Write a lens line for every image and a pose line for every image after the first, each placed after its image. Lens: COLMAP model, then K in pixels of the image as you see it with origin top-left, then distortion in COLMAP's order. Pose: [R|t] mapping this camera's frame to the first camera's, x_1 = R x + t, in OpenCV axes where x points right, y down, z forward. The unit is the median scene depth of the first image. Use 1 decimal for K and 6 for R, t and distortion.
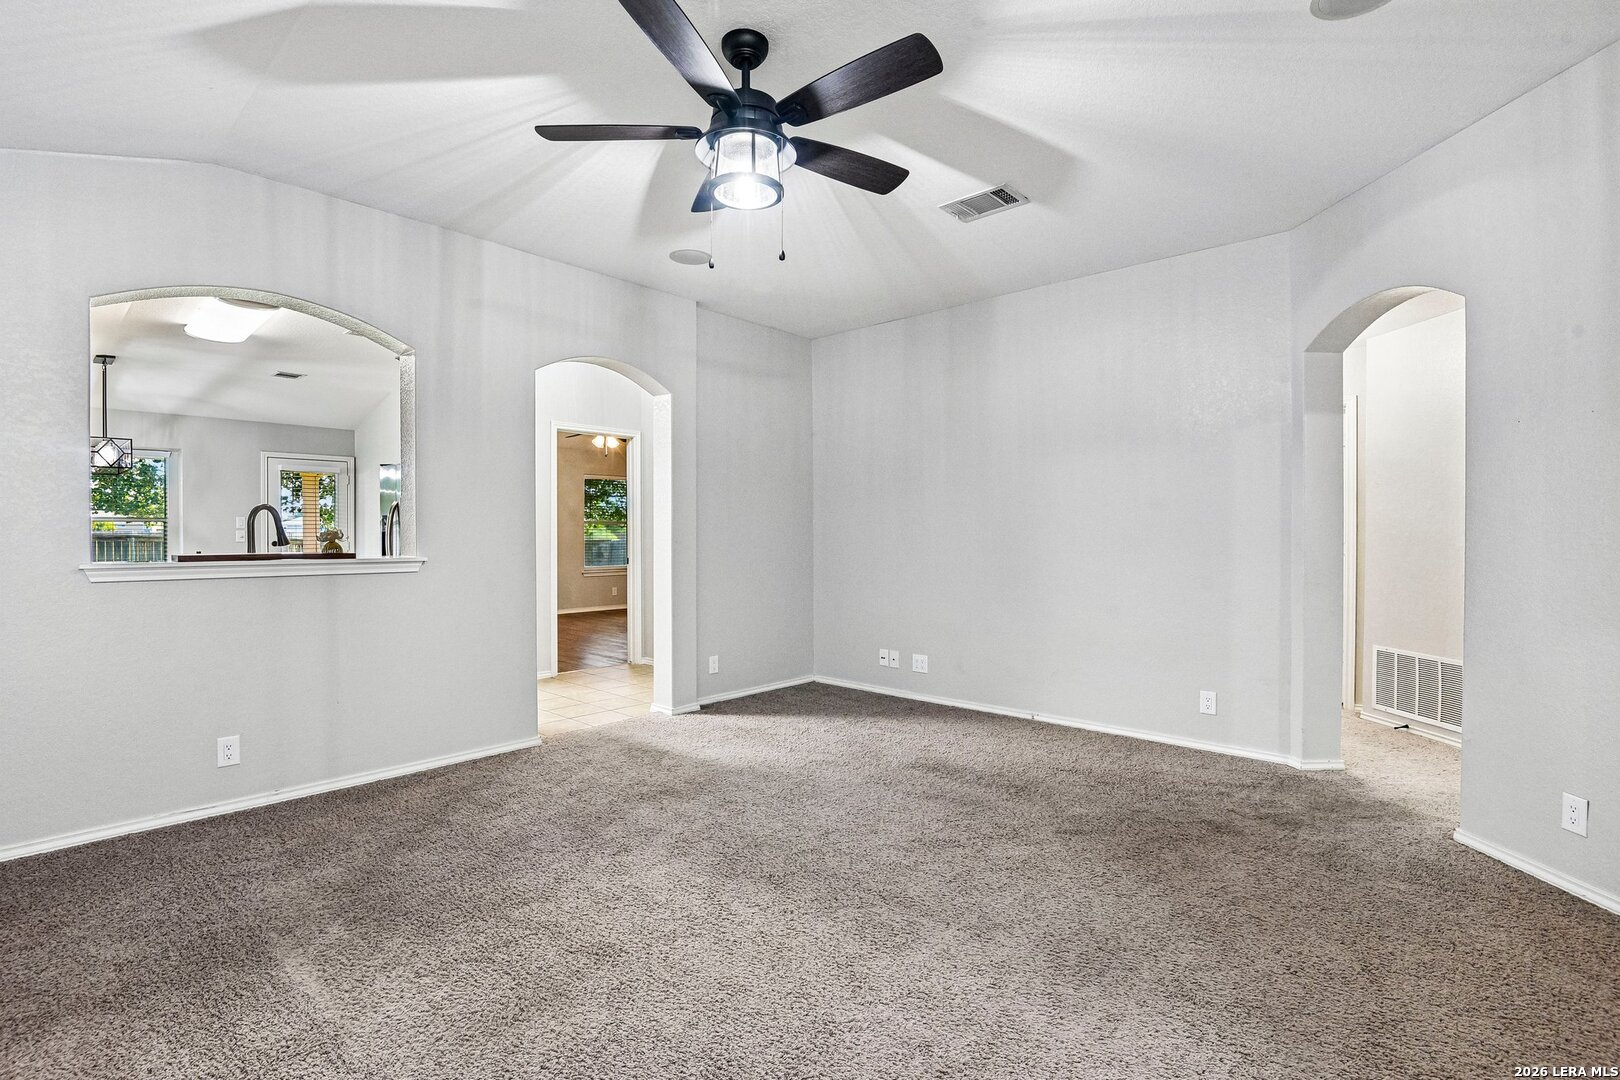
lens RADIAL K [[766.3, 0, 804.8], [0, 766.3, 538.0], [0, 0, 1]] dist [-0.014538, -0.007007]
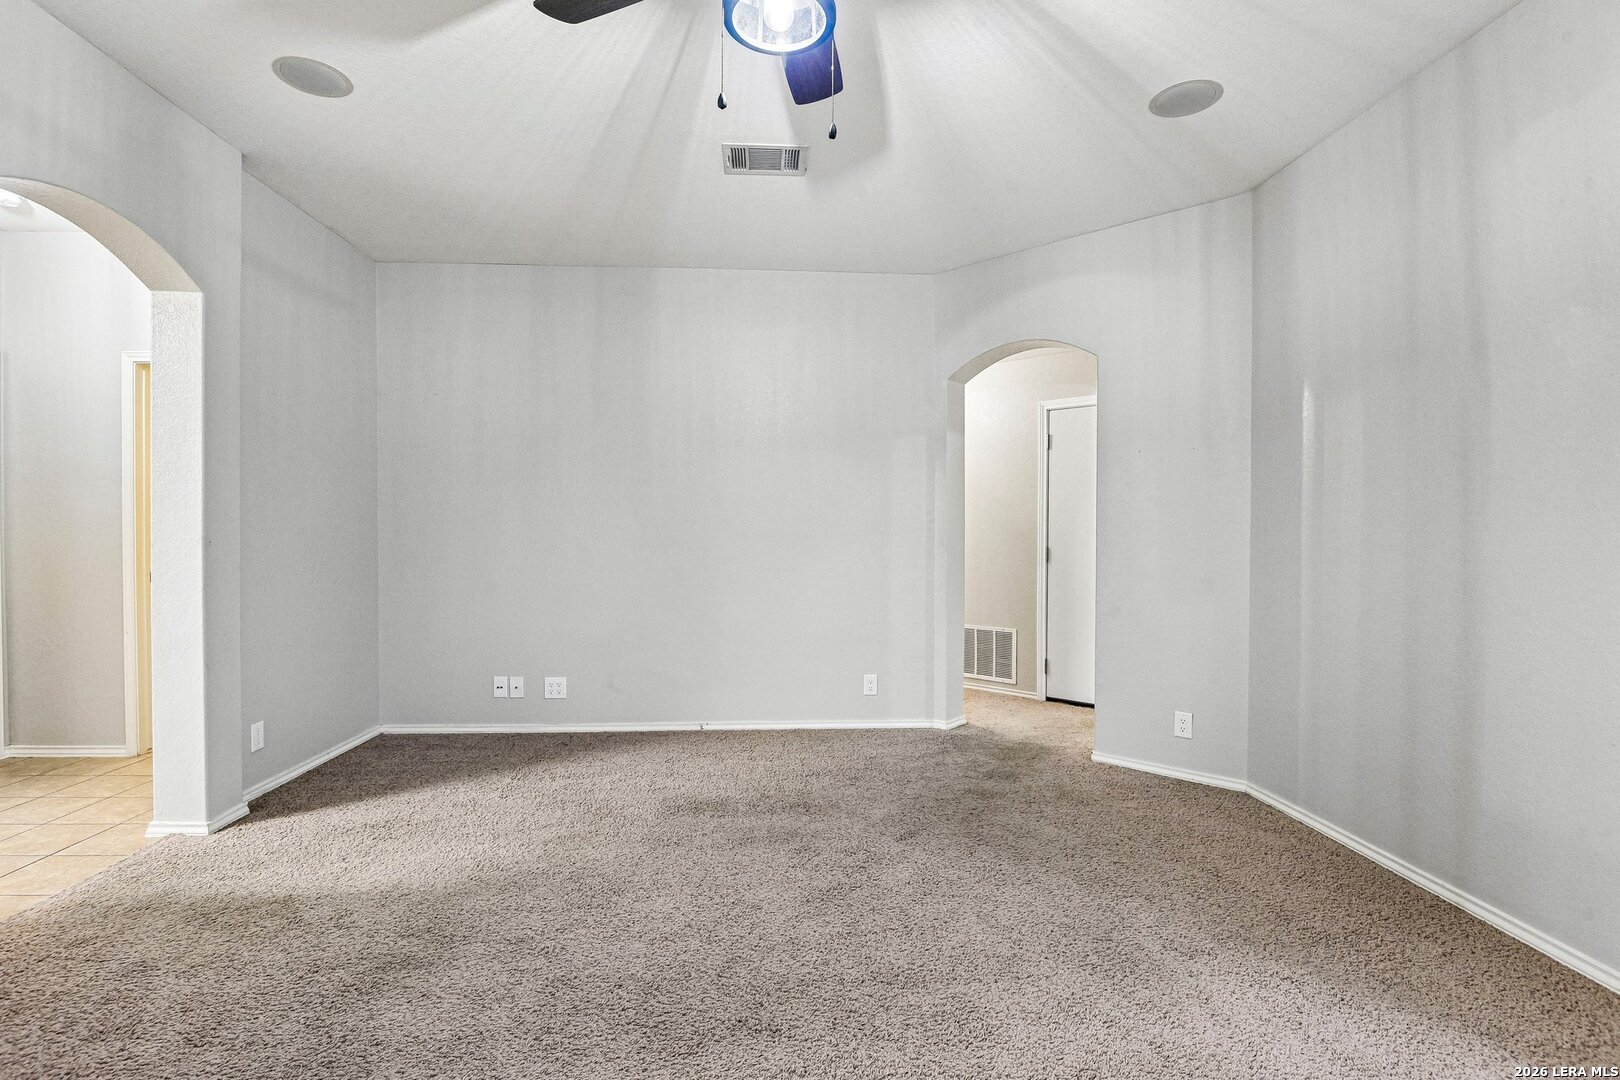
lens RADIAL K [[748.7, 0, 801.2], [0, 748.7, 539.3], [0, 0, 1]] dist [-0.014201, -0.004263]
pose [[0.692062, -0.004030, 0.721826, -0.342755], [0.001712, 0.999991, 0.003942, 0.000866], [-0.721836, -0.001492, 0.692063, 0.344081]]
